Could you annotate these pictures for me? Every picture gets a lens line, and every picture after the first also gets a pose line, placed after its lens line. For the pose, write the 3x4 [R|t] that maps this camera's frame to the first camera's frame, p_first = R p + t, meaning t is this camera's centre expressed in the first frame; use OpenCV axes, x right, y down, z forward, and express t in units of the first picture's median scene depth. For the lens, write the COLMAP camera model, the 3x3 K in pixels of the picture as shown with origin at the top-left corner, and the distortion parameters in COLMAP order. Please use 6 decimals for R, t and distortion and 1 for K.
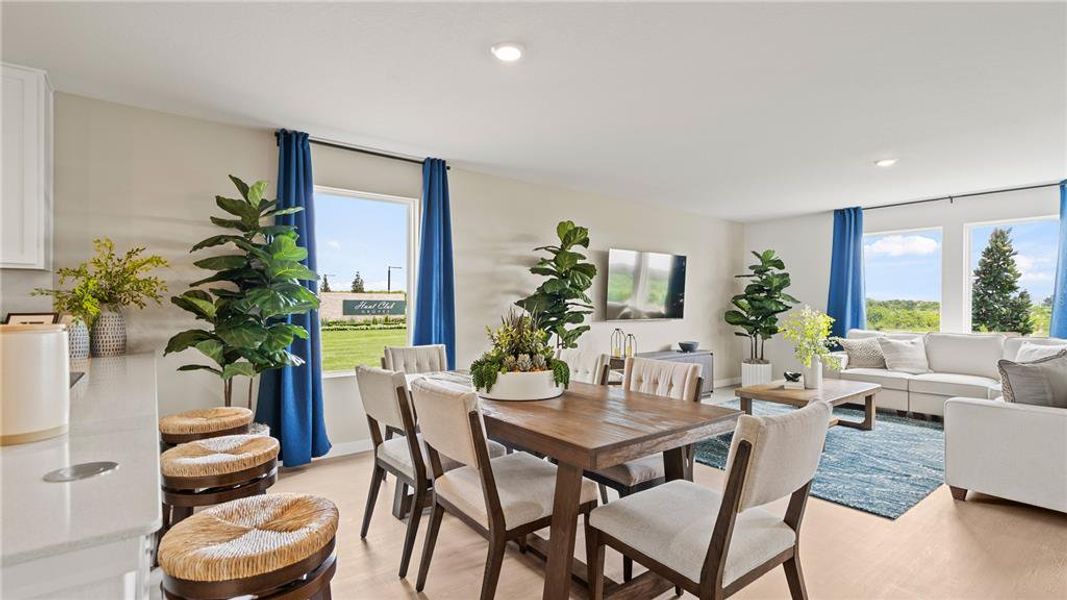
lens RADIAL K [[492.7, 0, 529.4], [0, 492.7, 303.0], [0, 0, 1]] dist [-0.002796, 0.002666]
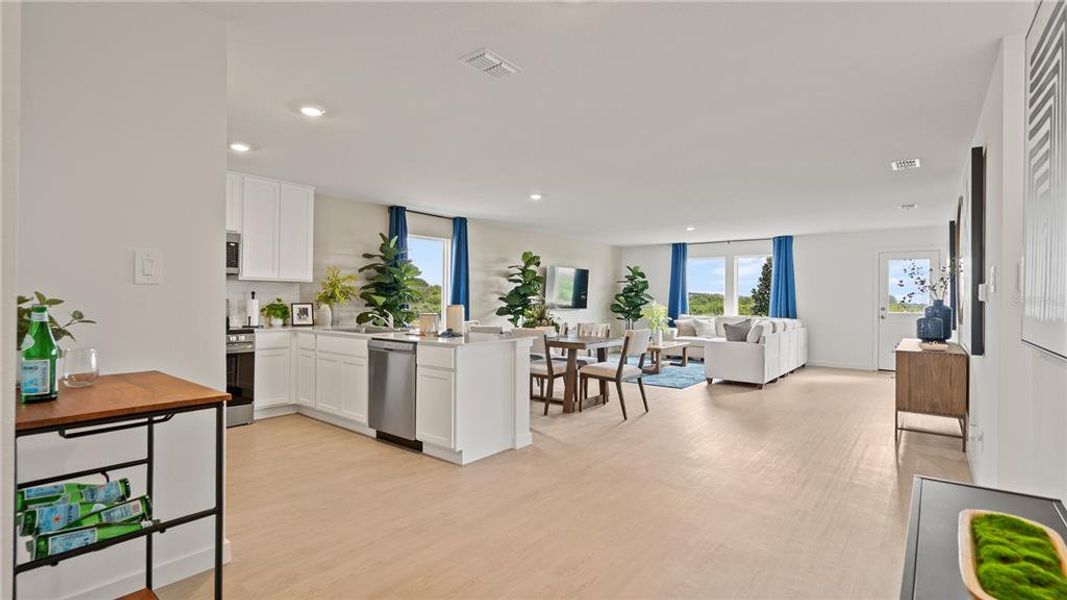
lens RADIAL K [[492.7, 0, 530.8], [0, 492.7, 294.1], [0, 0, 1]] dist [-0.002796, 0.002666]
pose [[0.972018, 0.005609, 0.234840, -0.355044], [-0.003775, 0.999959, -0.008255, -0.002839], [-0.234877, 0.007138, 0.971999, -0.756889]]
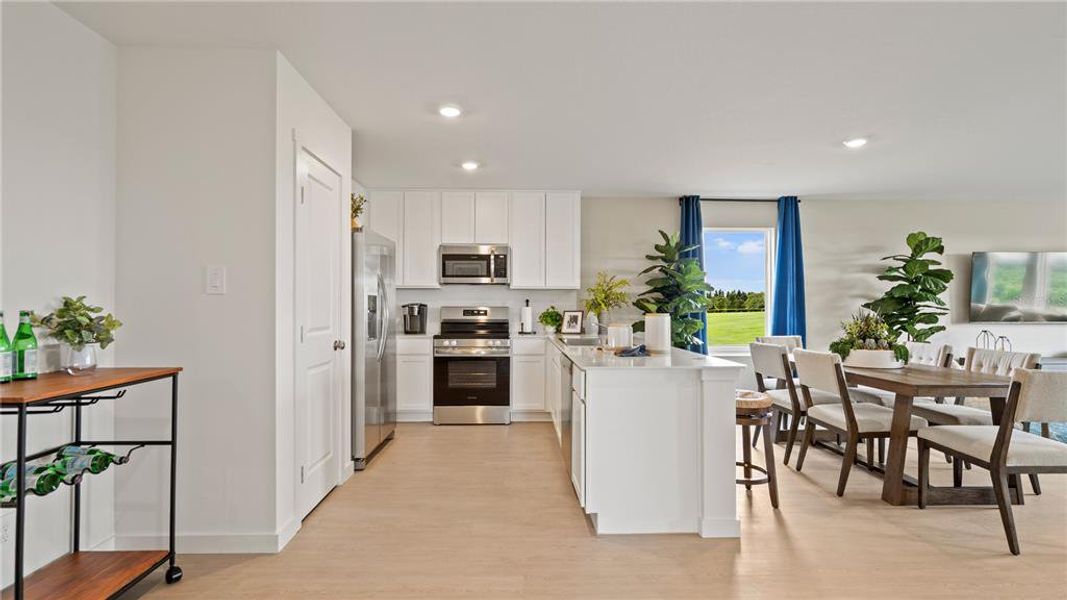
lens RADIAL K [[492.7, 0, 528.1], [0, 492.7, 300.2], [0, 0, 1]] dist [-0.002796, 0.002666]
pose [[0.812019, -0.007256, -0.583585, 0.010174], [0.001623, 0.999947, -0.010176, -0.001671], [0.583628, 0.007316, 0.811988, -0.466783]]
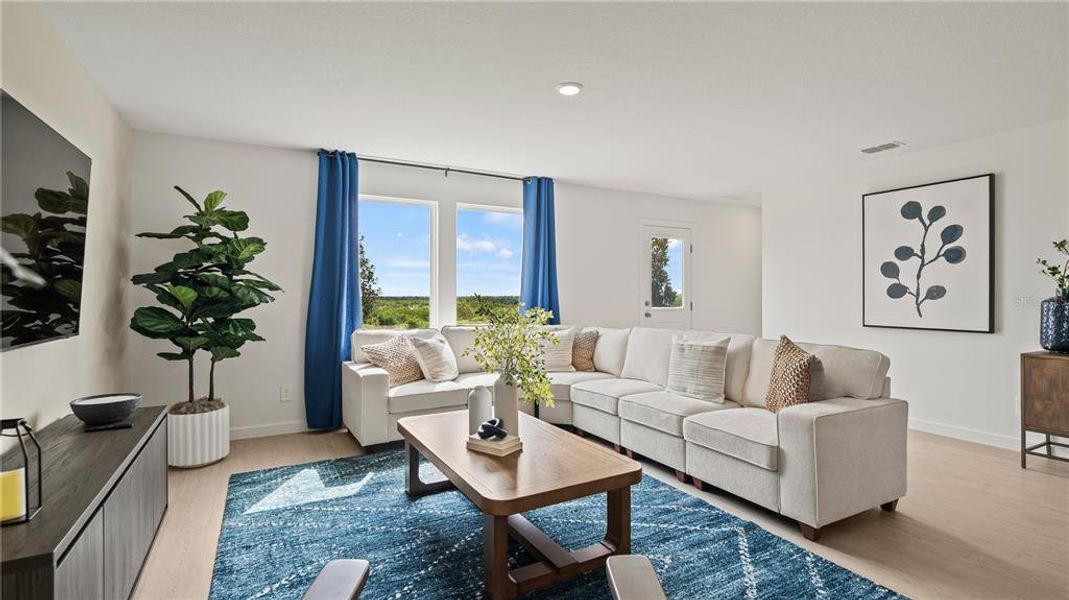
lens RADIAL K [[493.6, 0, 529.1], [0, 493.6, 297.4], [0, 0, 1]] dist [-0.002796, 0.002666]
pose [[0.159501, -0.010415, 0.987143, 0.021885], [0.002969, 0.999945, 0.010070, 0.003247], [-0.987193, 0.001325, 0.159523, 0.919690]]
